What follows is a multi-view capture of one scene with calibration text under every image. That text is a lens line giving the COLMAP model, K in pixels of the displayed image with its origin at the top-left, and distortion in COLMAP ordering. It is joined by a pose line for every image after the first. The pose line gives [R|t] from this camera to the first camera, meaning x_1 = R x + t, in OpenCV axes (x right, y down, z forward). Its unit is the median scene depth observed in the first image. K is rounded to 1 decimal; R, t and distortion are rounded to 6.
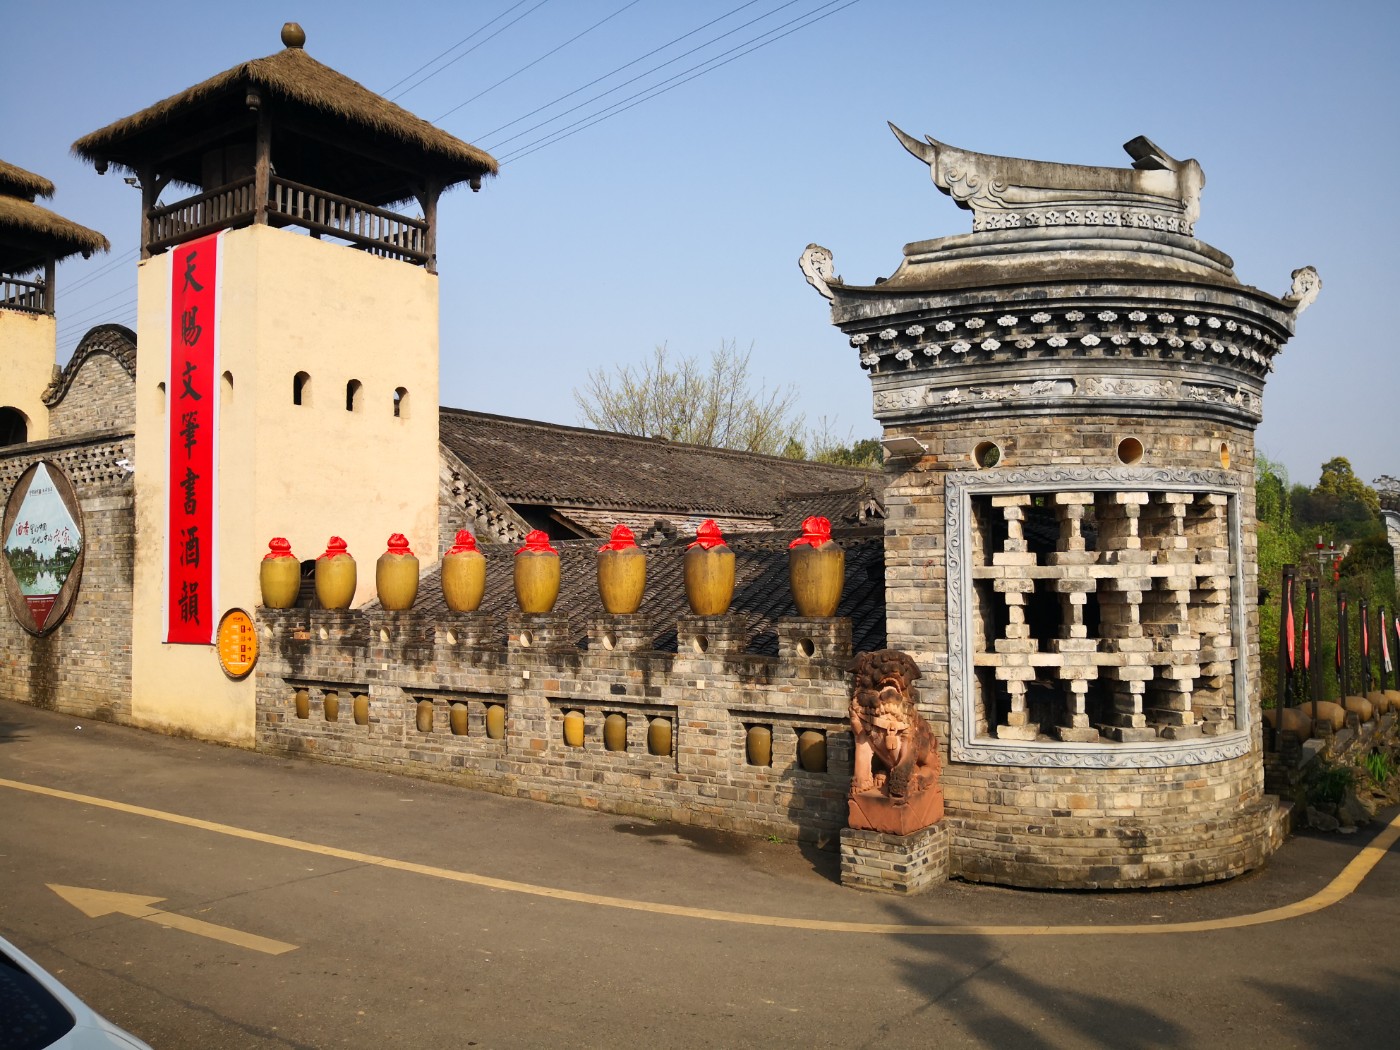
lens RADIAL K [[1132.2, 0, 700.0], [0, 1132.2, 525.0], [0, 0, 1]] dist [0.076542, -0.191034]
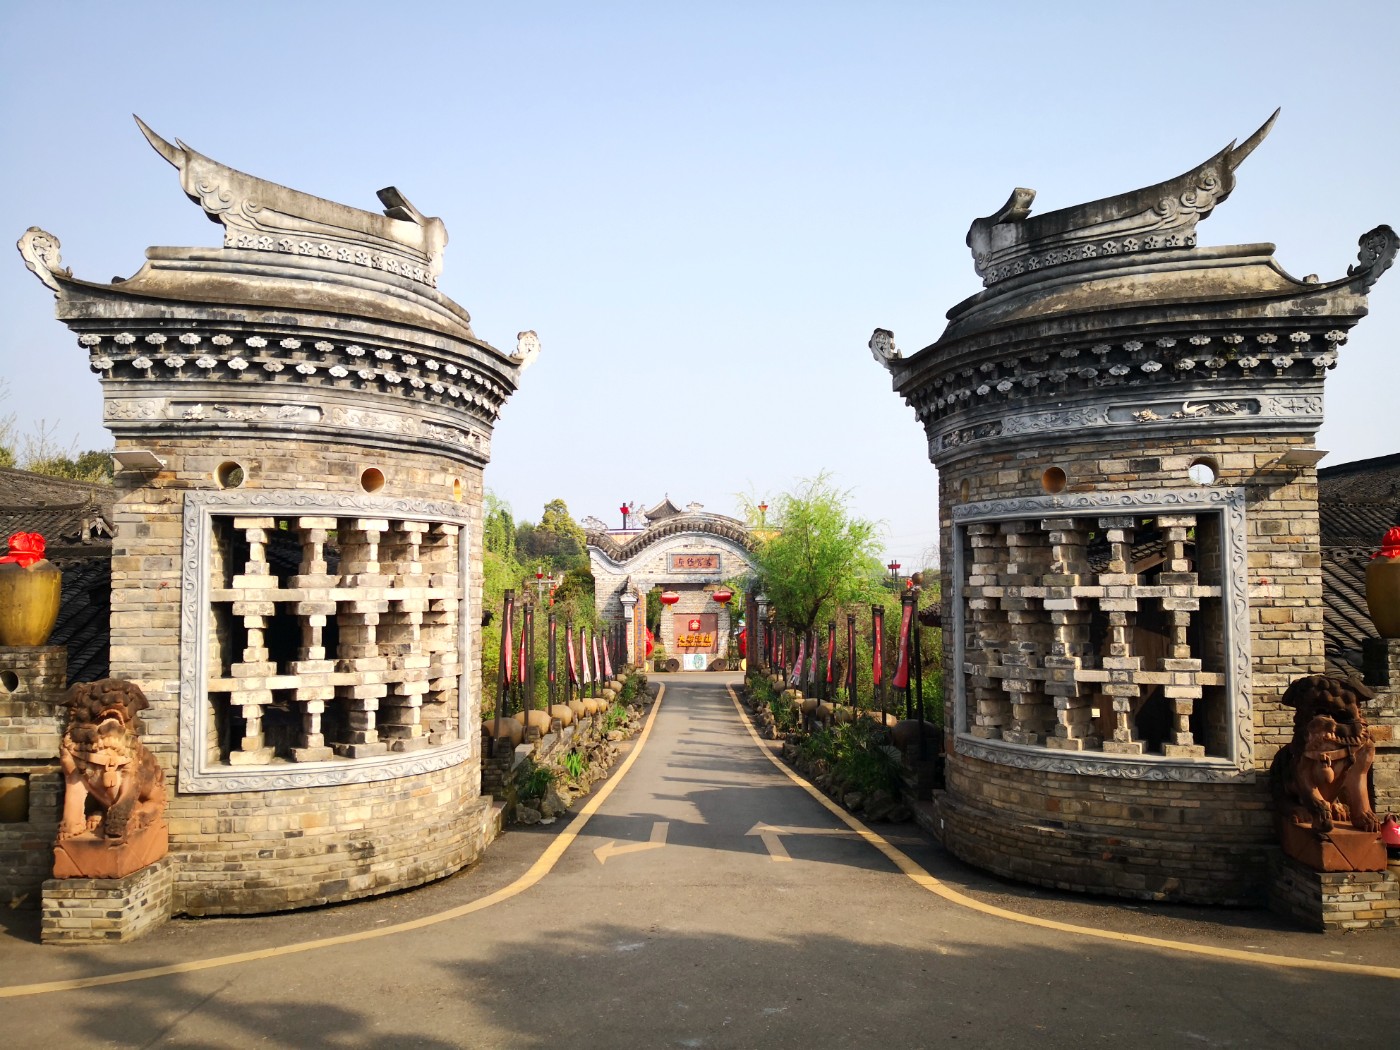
lens RADIAL K [[1137.5, 0, 700.0], [0, 1137.5, 525.0], [0, 0, 1]] dist [0.019375, -0.040024]
pose [[0.804044, 0.039430, 0.593260, -0.003135], [-0.024995, 0.999158, -0.032532, 0.003090], [-0.594044, 0.011329, 0.804353, -0.027708]]
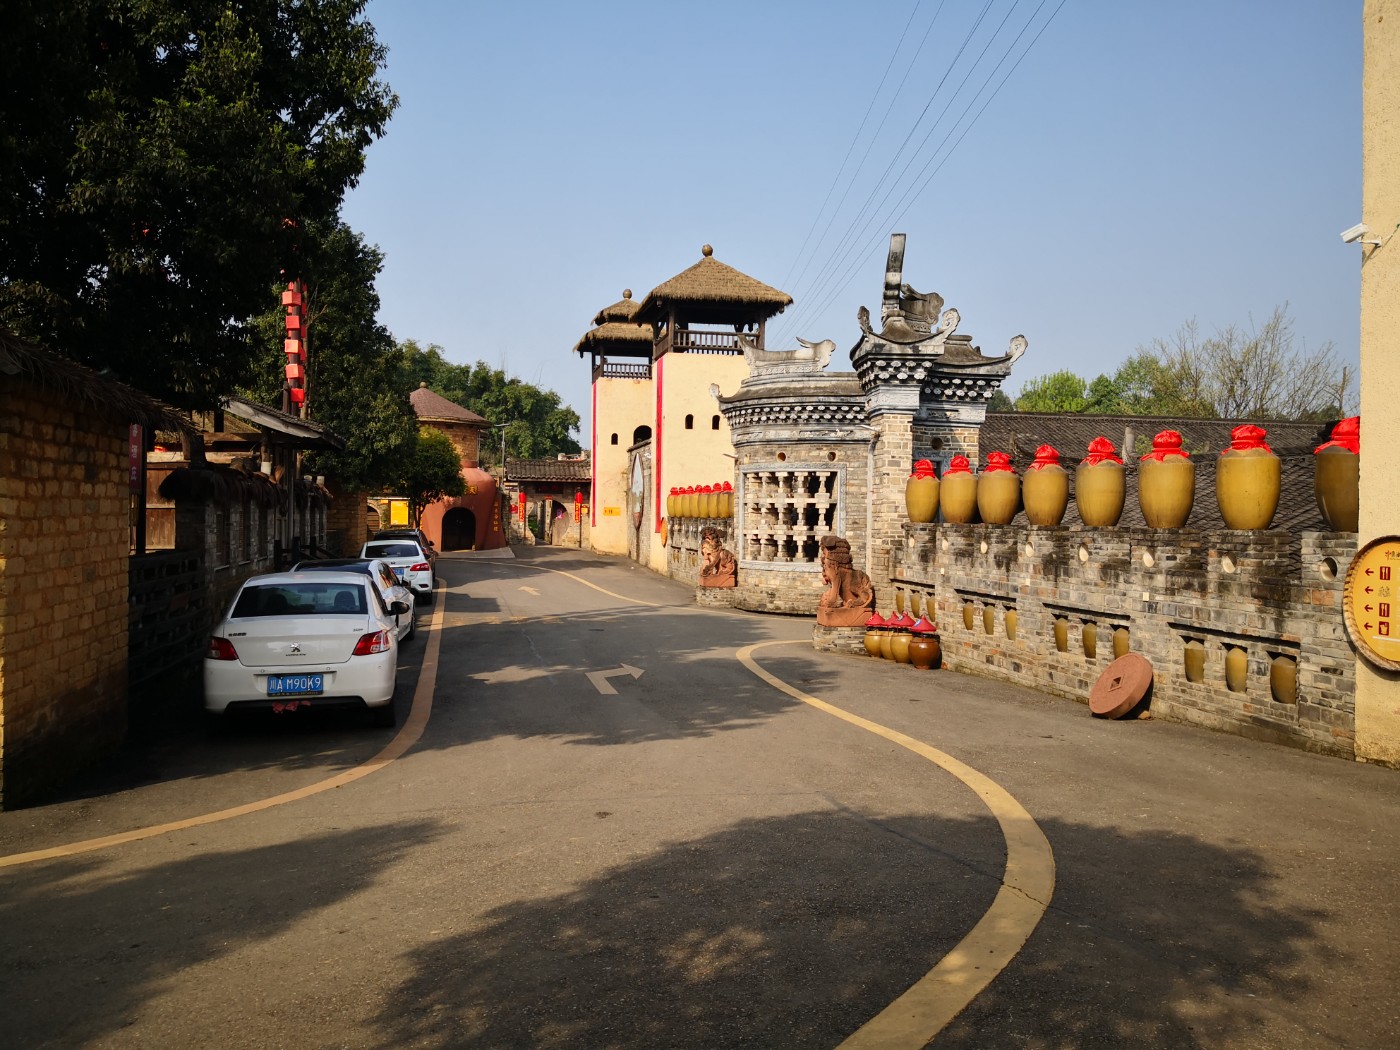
lens RADIAL K [[1132.2, 0, 700.0], [0, 1132.2, 525.0], [0, 0, 1]] dist [0.076542, -0.191034]
pose [[0.739068, 0.024257, -0.673194, 2.076868], [0.007873, 0.998972, 0.044639, -0.024562], [0.673585, -0.038291, 0.738117, -1.156059]]
